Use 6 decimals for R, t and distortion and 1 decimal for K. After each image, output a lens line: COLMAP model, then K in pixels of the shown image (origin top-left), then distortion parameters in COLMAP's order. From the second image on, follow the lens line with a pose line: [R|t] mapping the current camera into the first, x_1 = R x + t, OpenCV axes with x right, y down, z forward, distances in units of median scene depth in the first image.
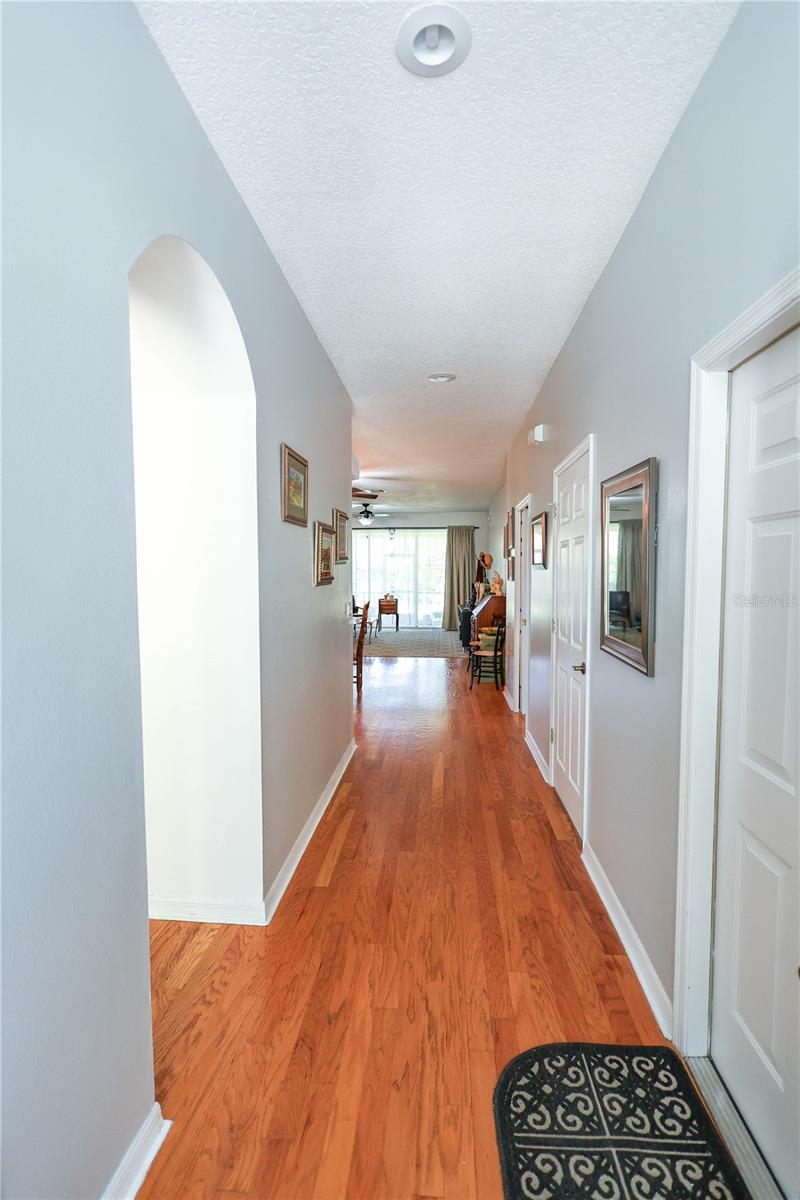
lens RADIAL K [[554.3, 0, 399.0], [0, 554.3, 595.4], [0, 0, 1]] dist [-0.000432, 0.000761]
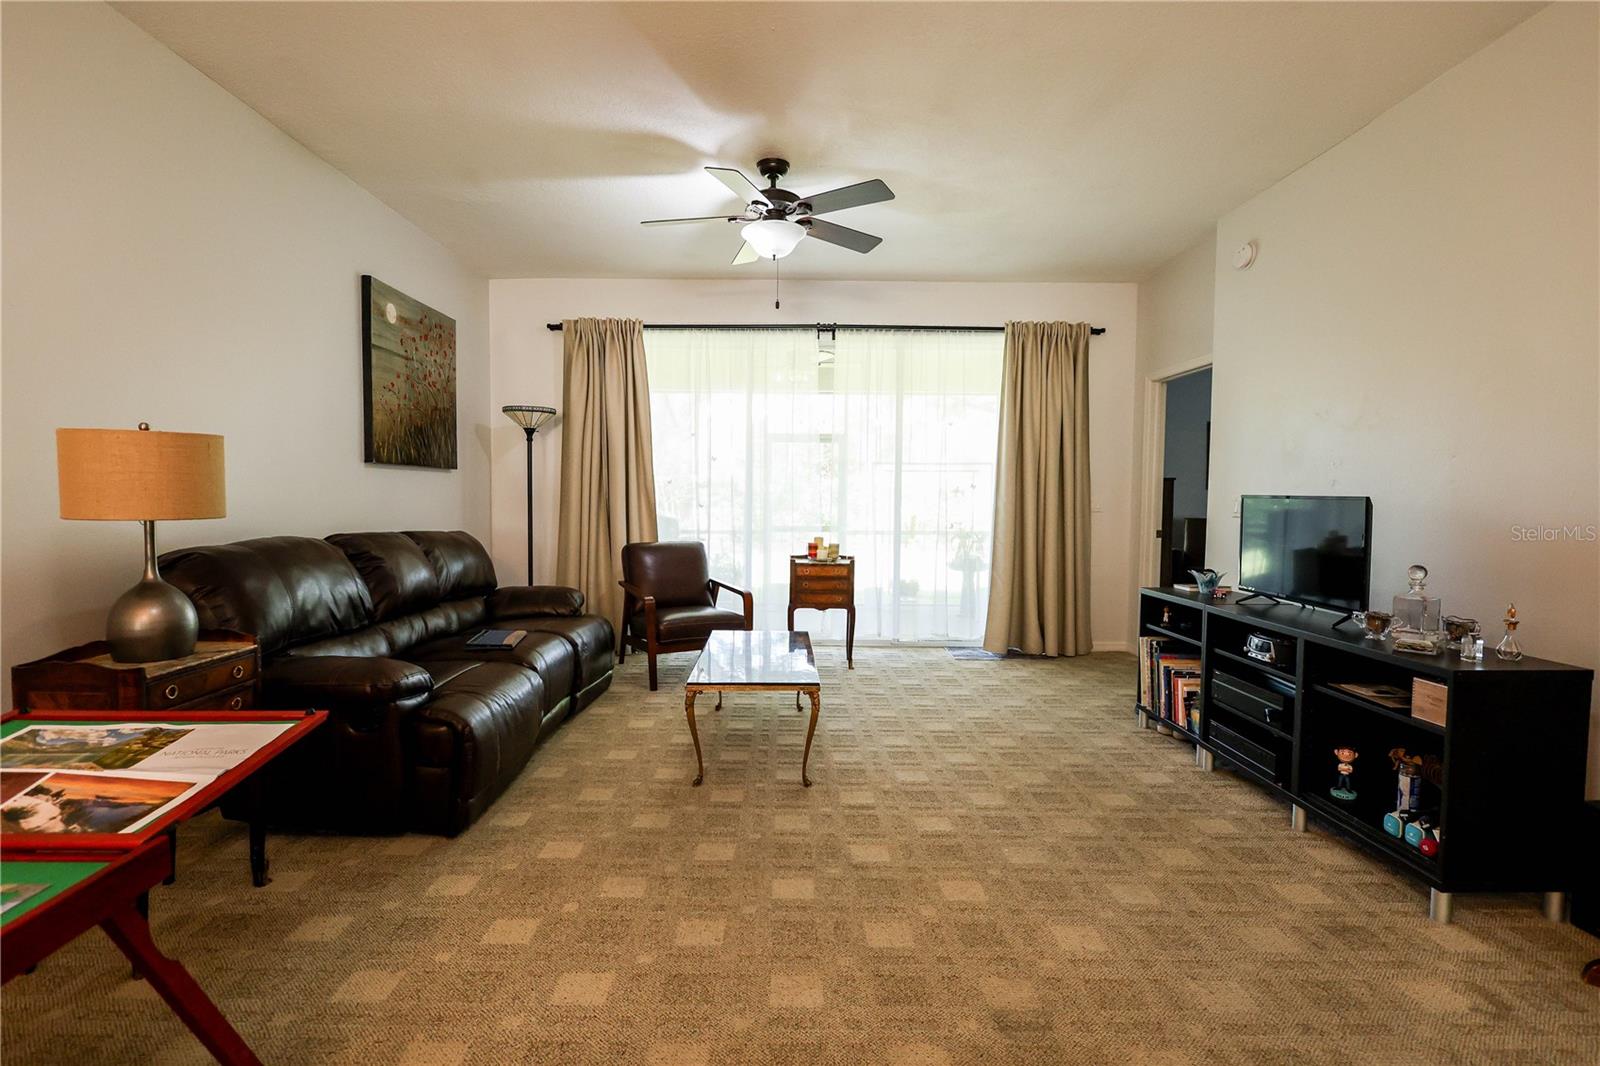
lens RADIAL K [[739.0, 0, 797.1], [0, 739.0, 541.7], [0, 0, 1]] dist [-0.000432, 0.000761]
pose [[0.995876, 0.006801, 0.090473, -0.069128], [-0.008175, 0.999857, 0.014829, -0.007356], [-0.090359, -0.015508, 0.995788, 0.611119]]
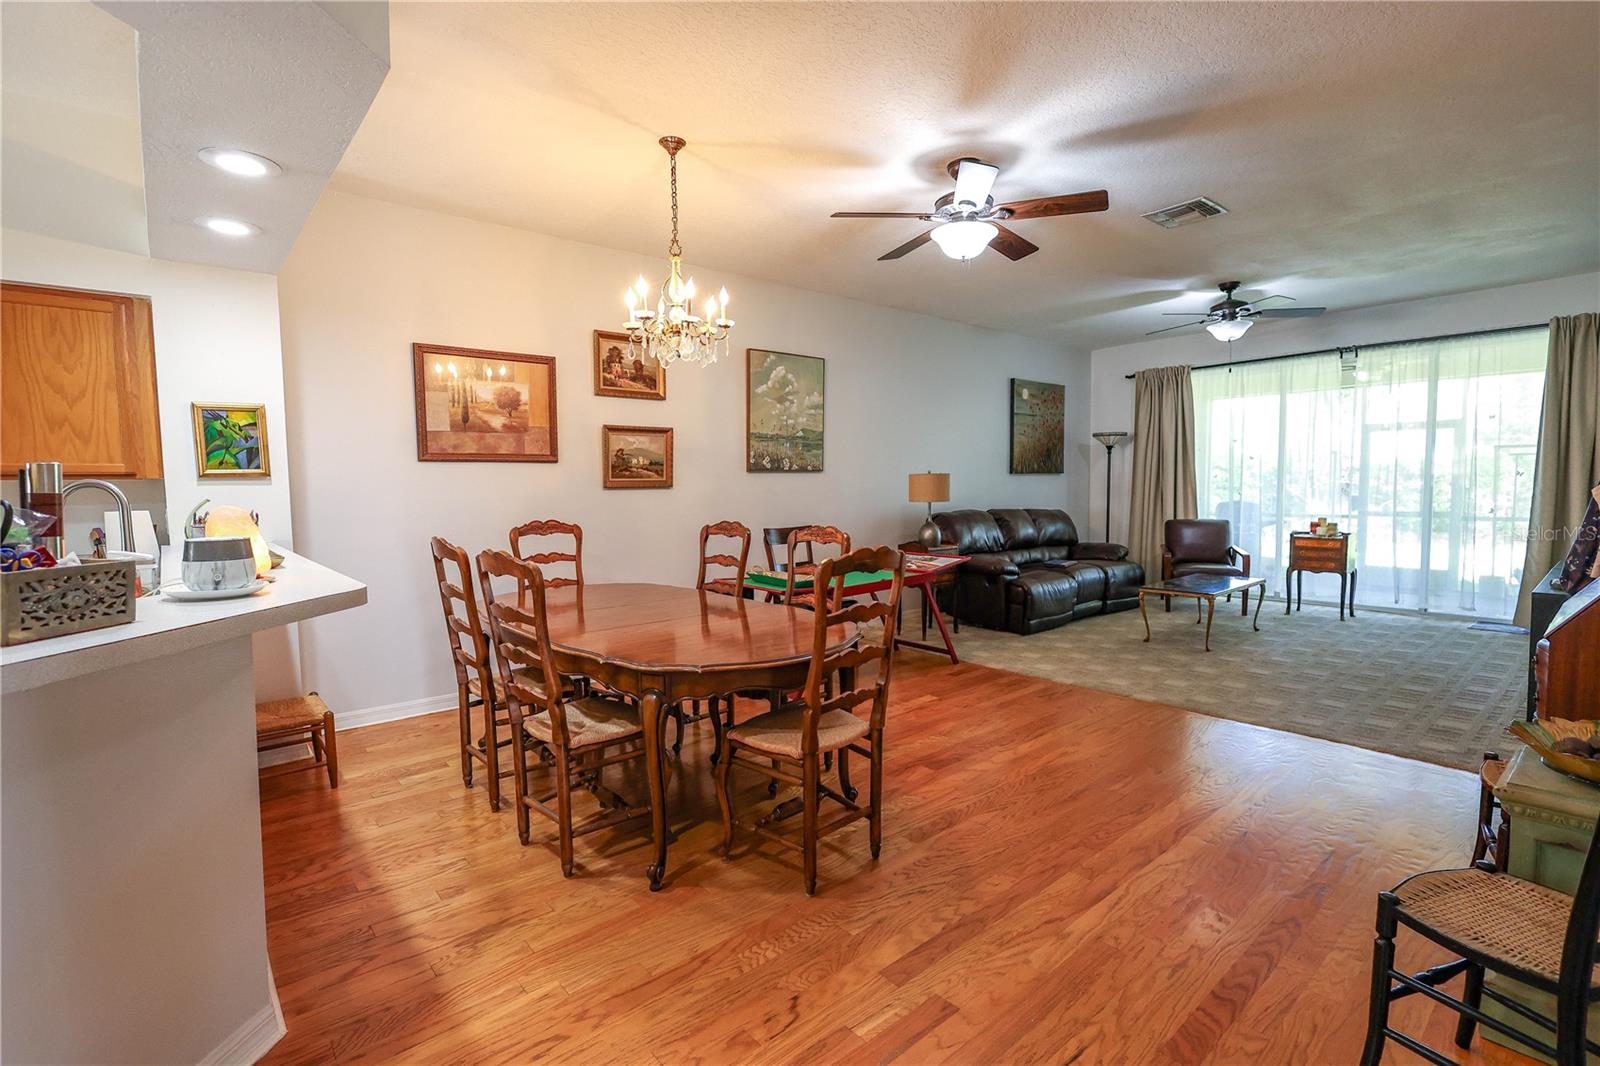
lens RADIAL K [[739.0, 0, 797.7], [0, 739.0, 533.0], [0, 0, 1]] dist [-0.000432, 0.000761]
pose [[0.713053, 0.039395, -0.700002, 0.082532], [-0.021173, 0.999175, 0.034664, -0.003331], [0.700790, -0.009896, 0.713299, 0.379140]]
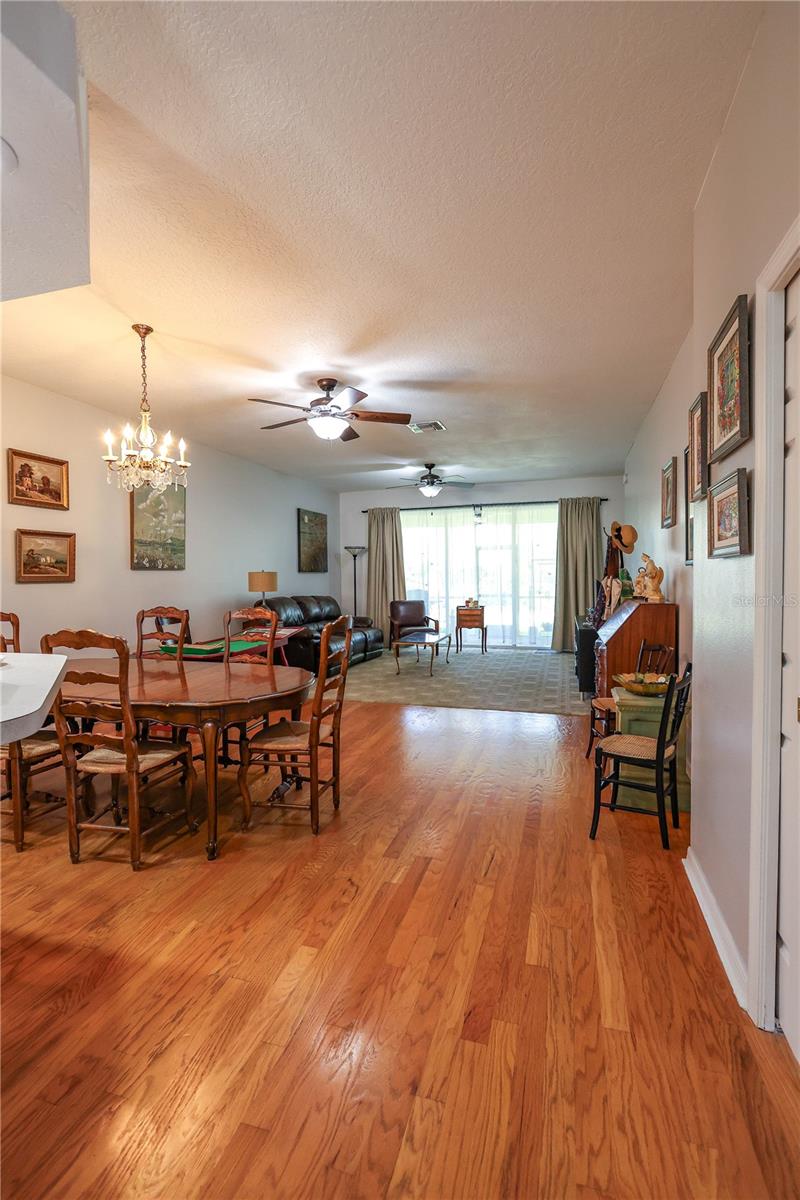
lens RADIAL K [[554.3, 0, 399.5], [0, 554.3, 593.5], [0, 0, 1]] dist [-0.000432, 0.000761]
pose [[0.977634, -0.002040, -0.210302, 0.040112], [-0.000563, 0.999924, -0.012314, -0.000515], [0.210311, 0.012156, 0.977559, 0.303306]]
